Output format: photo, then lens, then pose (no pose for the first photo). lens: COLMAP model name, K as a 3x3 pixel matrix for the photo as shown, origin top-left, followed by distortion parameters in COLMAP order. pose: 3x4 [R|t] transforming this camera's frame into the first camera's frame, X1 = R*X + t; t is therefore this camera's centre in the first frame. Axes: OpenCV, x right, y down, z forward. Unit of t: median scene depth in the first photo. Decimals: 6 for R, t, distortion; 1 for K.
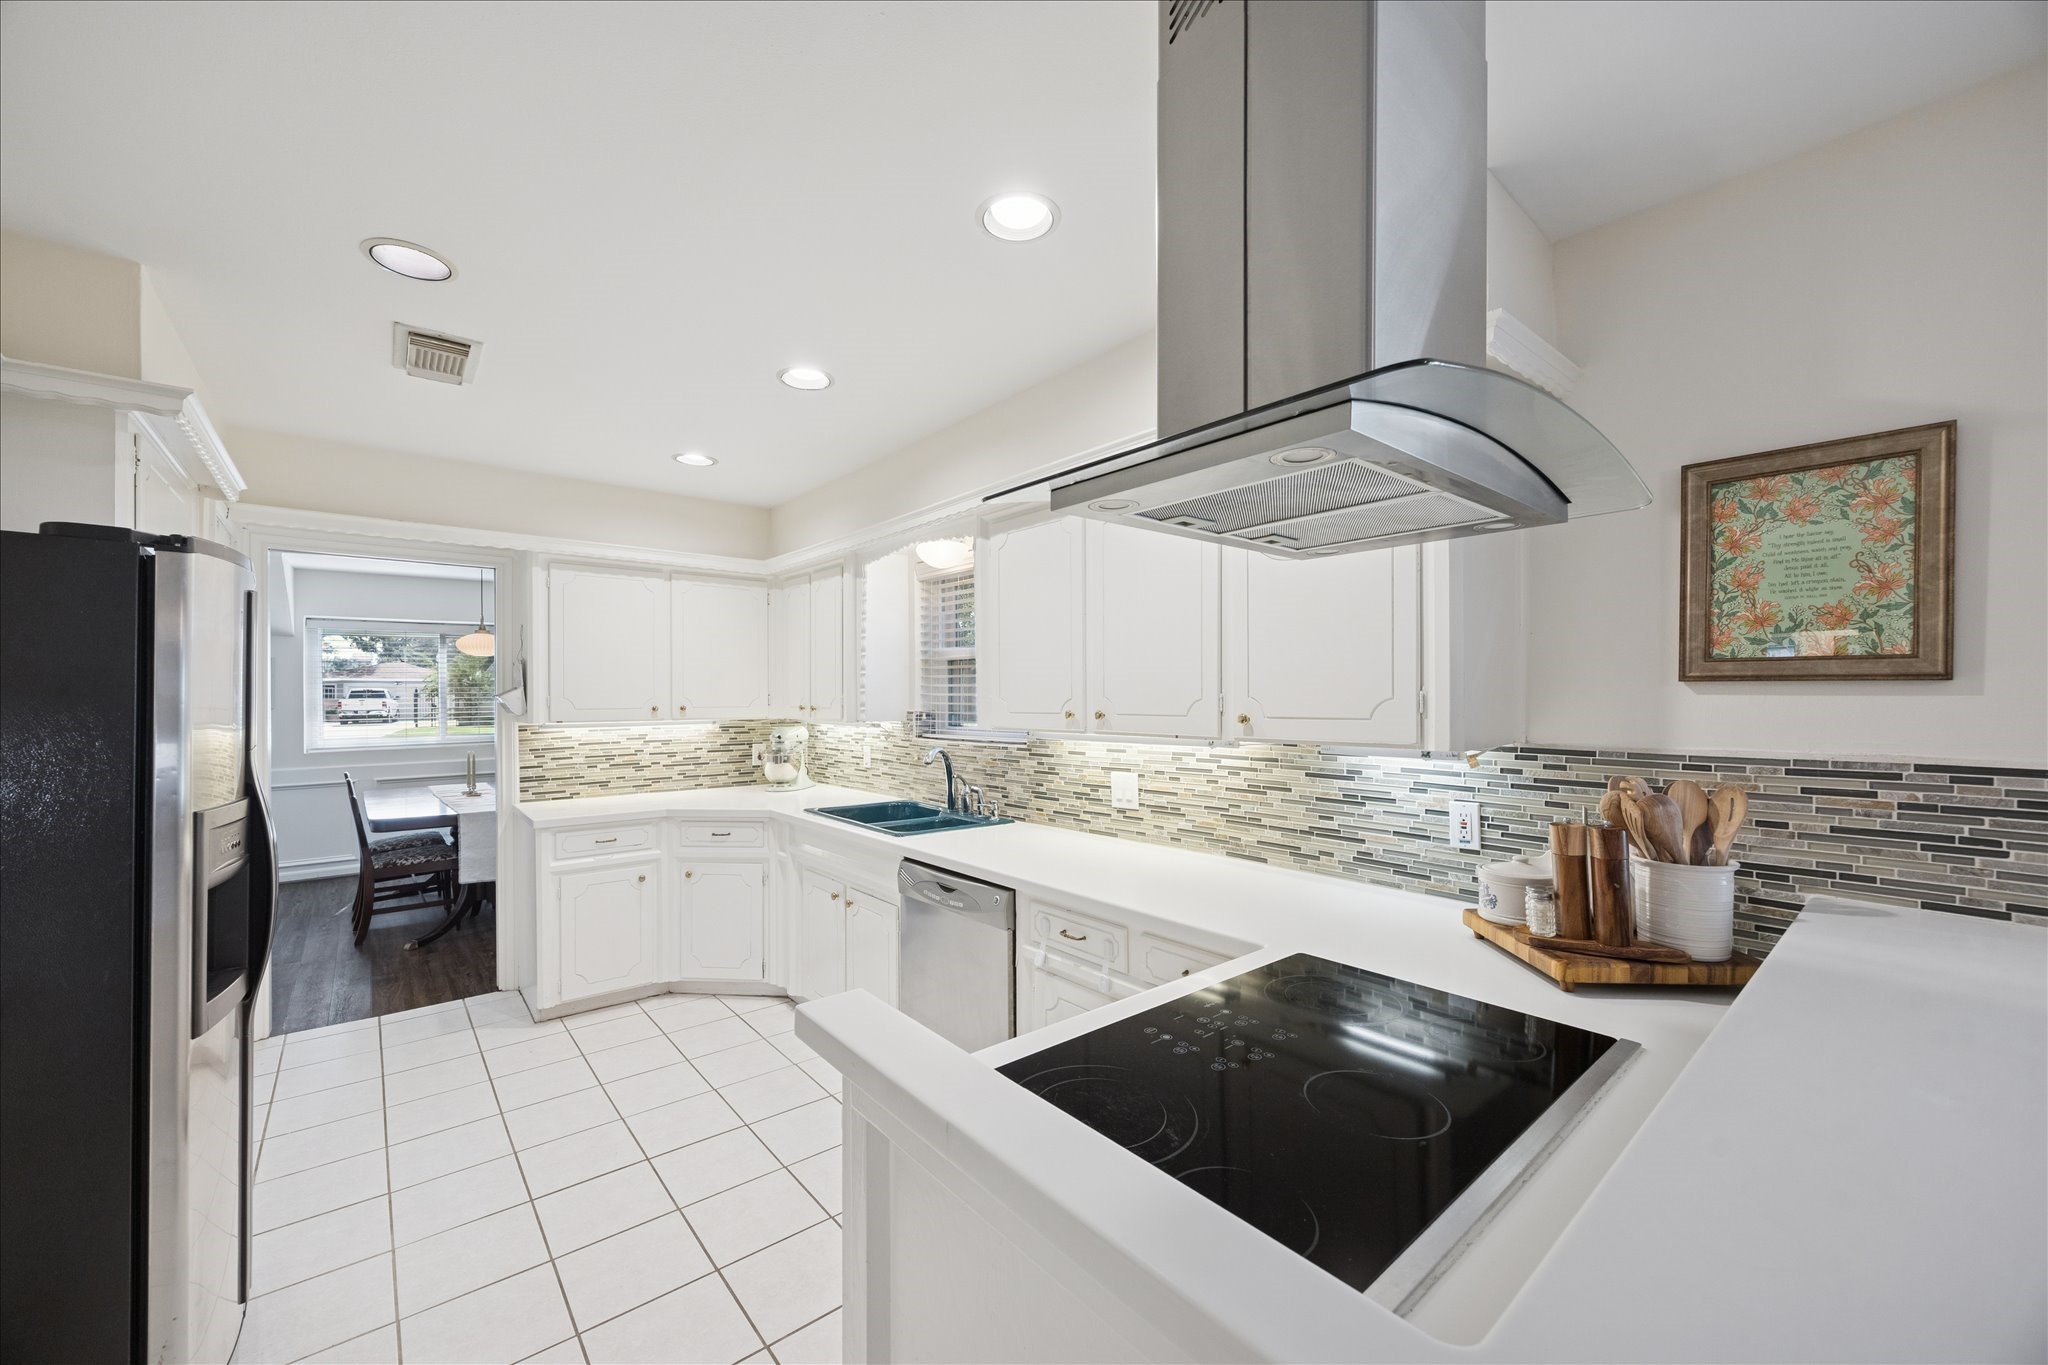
lens RADIAL K [[792.2, 0, 1035.3], [0, 792.2, 692.8], [0, 0, 1]] dist [-0.004020, -0.000125]
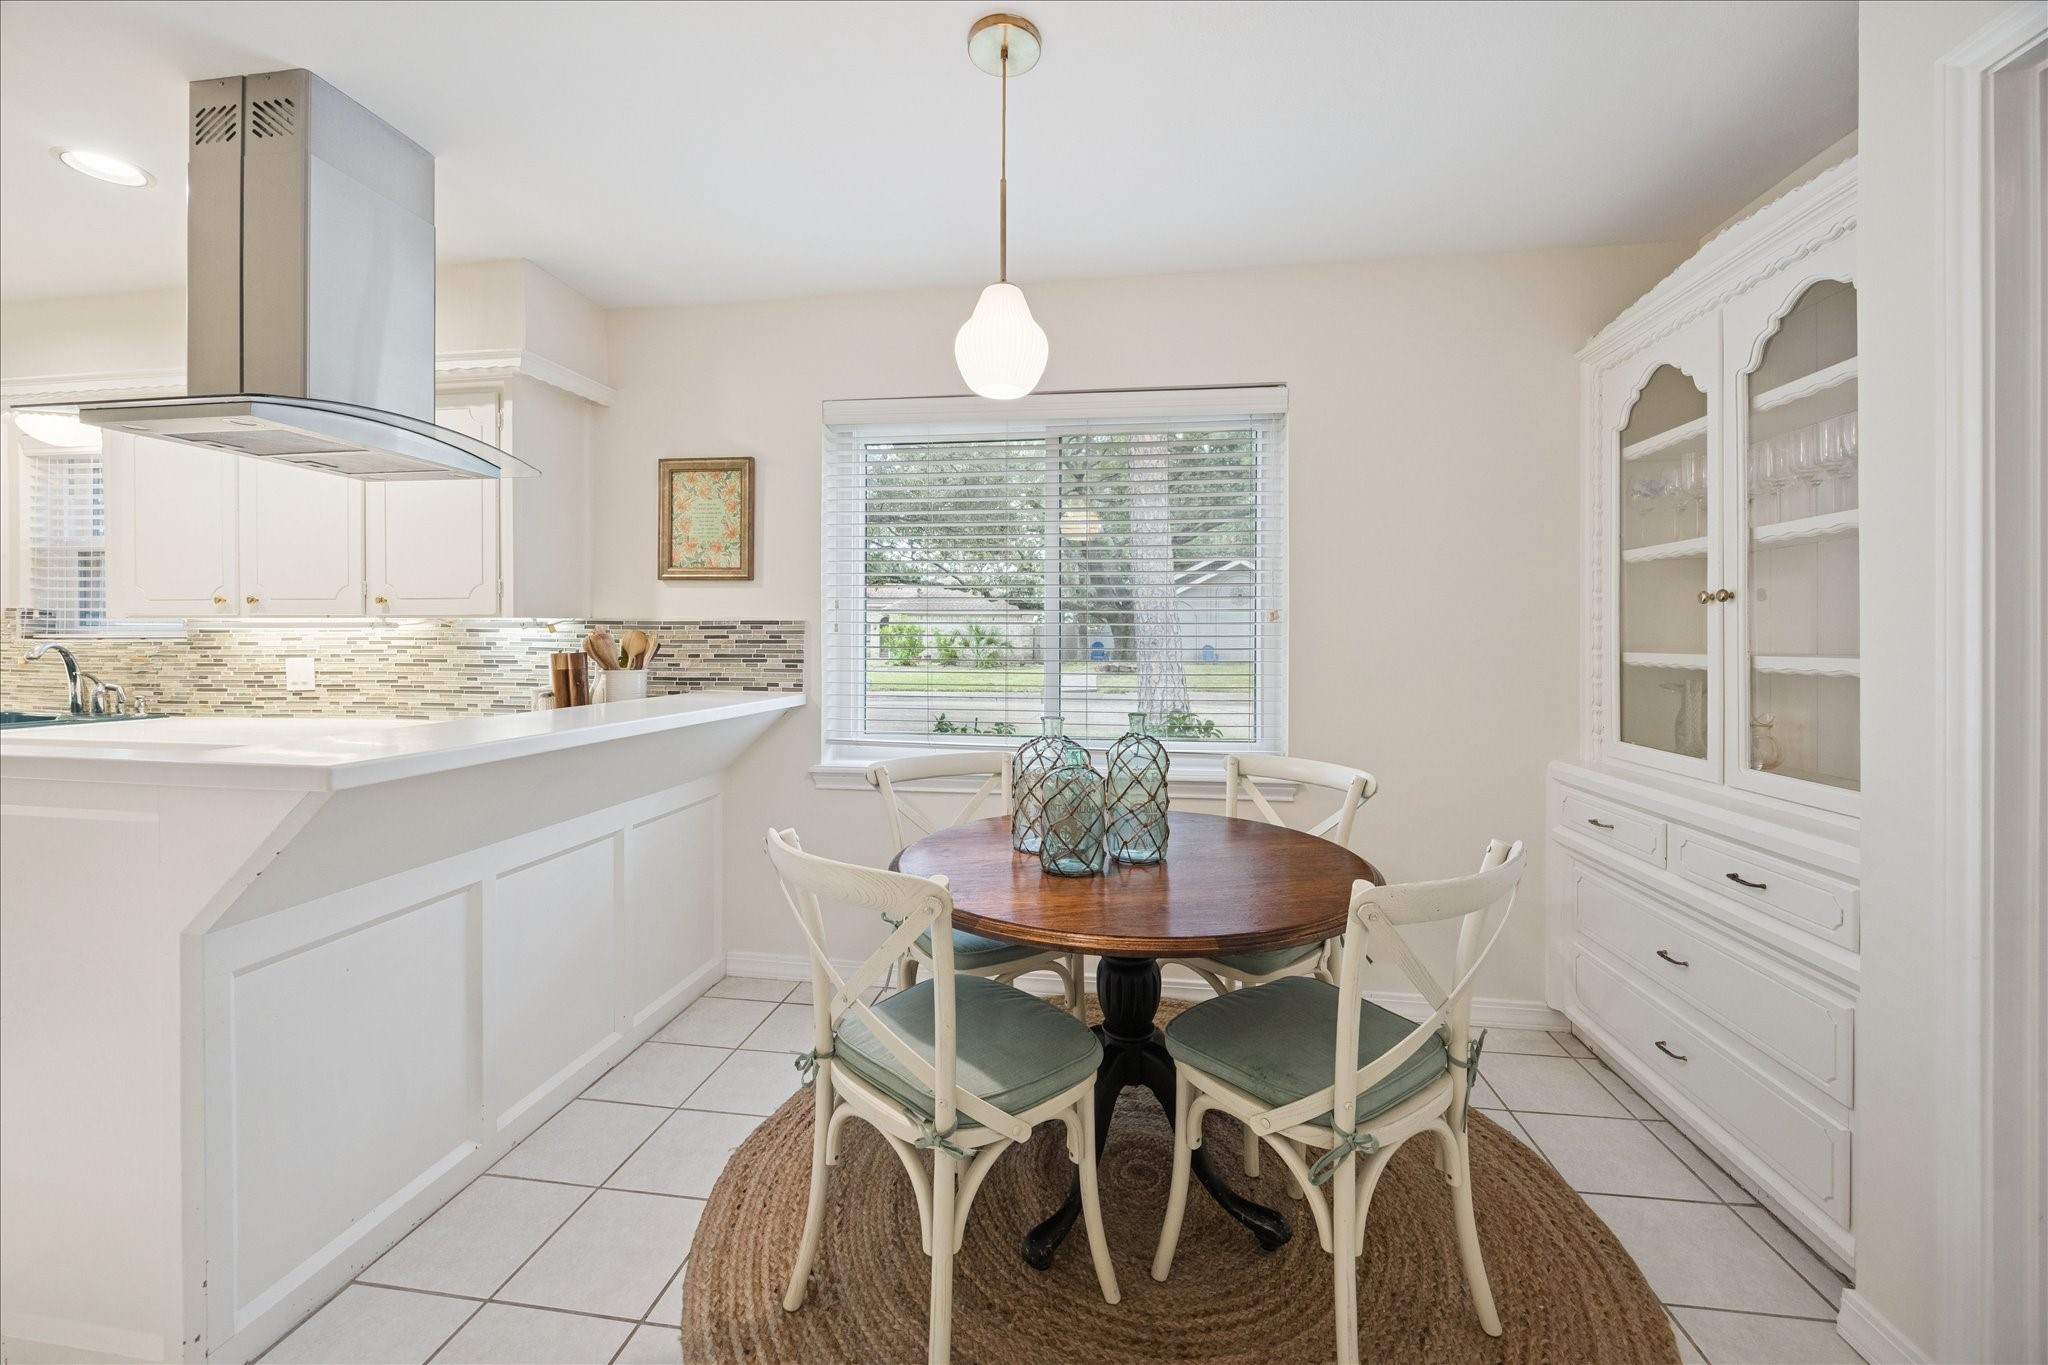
lens RADIAL K [[792.2, 0, 1019.2], [0, 792.2, 645.6], [0, 0, 1]] dist [-0.004020, -0.000125]
pose [[0.751968, 0.002530, 0.659194, 0.154978], [-0.012476, 0.999868, 0.010395, 0.065026], [-0.659081, -0.016041, 0.751901, -0.544959]]
